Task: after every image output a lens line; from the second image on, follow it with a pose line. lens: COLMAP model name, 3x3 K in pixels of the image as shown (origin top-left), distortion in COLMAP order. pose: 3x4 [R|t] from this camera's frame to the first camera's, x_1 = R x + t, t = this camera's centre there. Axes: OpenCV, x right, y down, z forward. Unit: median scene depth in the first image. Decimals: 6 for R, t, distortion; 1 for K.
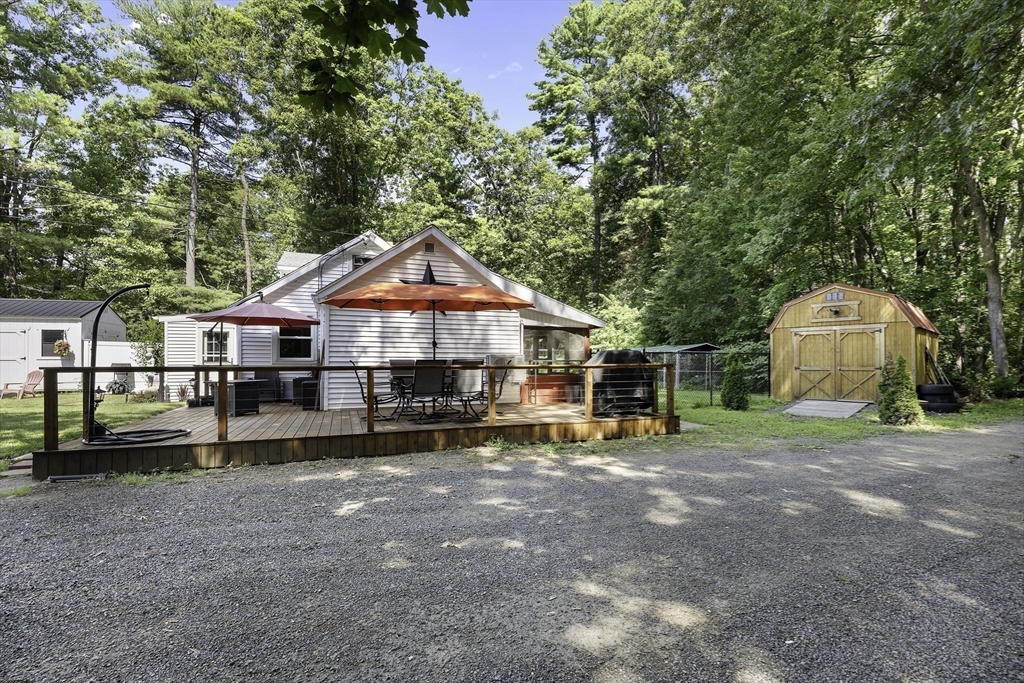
lens RADIAL K [[457.1, 0, 512.0], [0, 457.1, 341.5], [0, 0, 1]] dist [-0.027986, -0.000001]
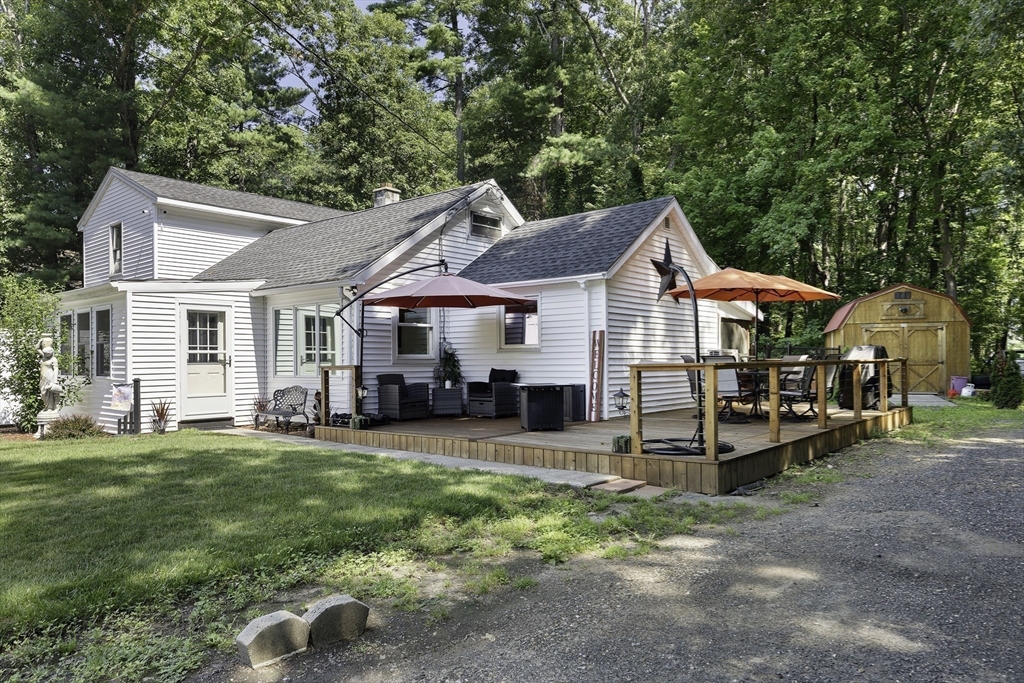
lens RADIAL K [[686.5, 0, 512.0], [0, 686.5, 341.5], [0, 0, 1]] dist [0.001497, -0.000252]
pose [[0.876350, 0.006243, 0.481634, -0.750300], [-0.013822, 0.999830, 0.012189, 0.001334], [-0.481477, -0.017339, 0.876287, 0.018961]]
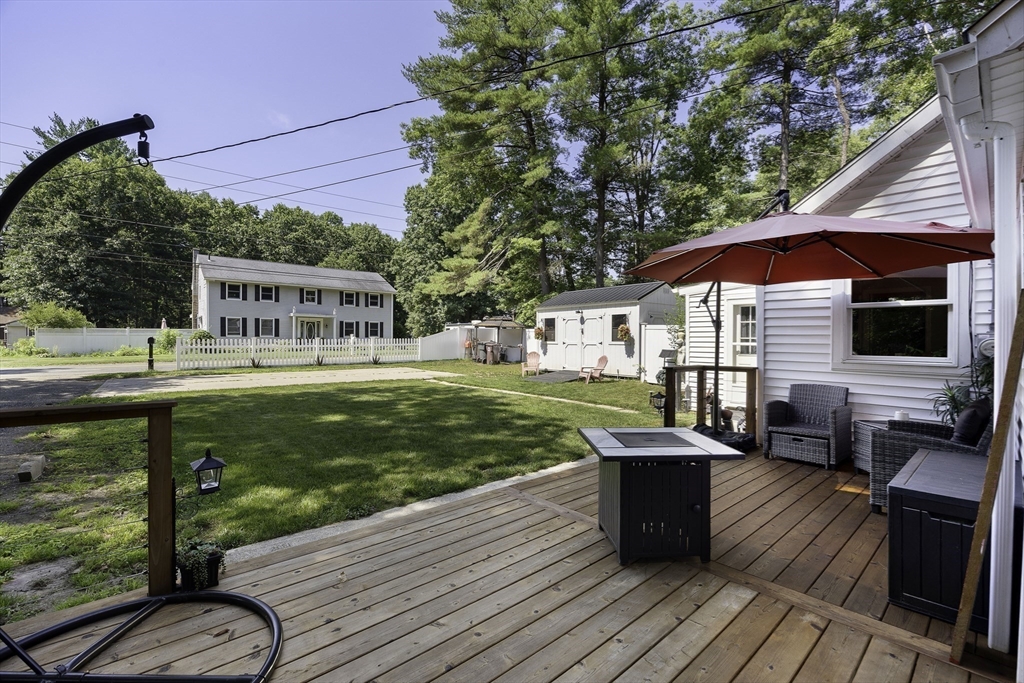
lens RADIAL K [[471.8, 0, 512.0], [0, 471.8, 341.5], [0, 0, 1]] dist [0.002740, -0.000150]
pose [[0.387799, 0.010109, -0.921689, -0.195379], [0.029225, 0.999302, 0.023256, 0.003486], [0.921281, -0.035955, 0.387233, 0.454458]]
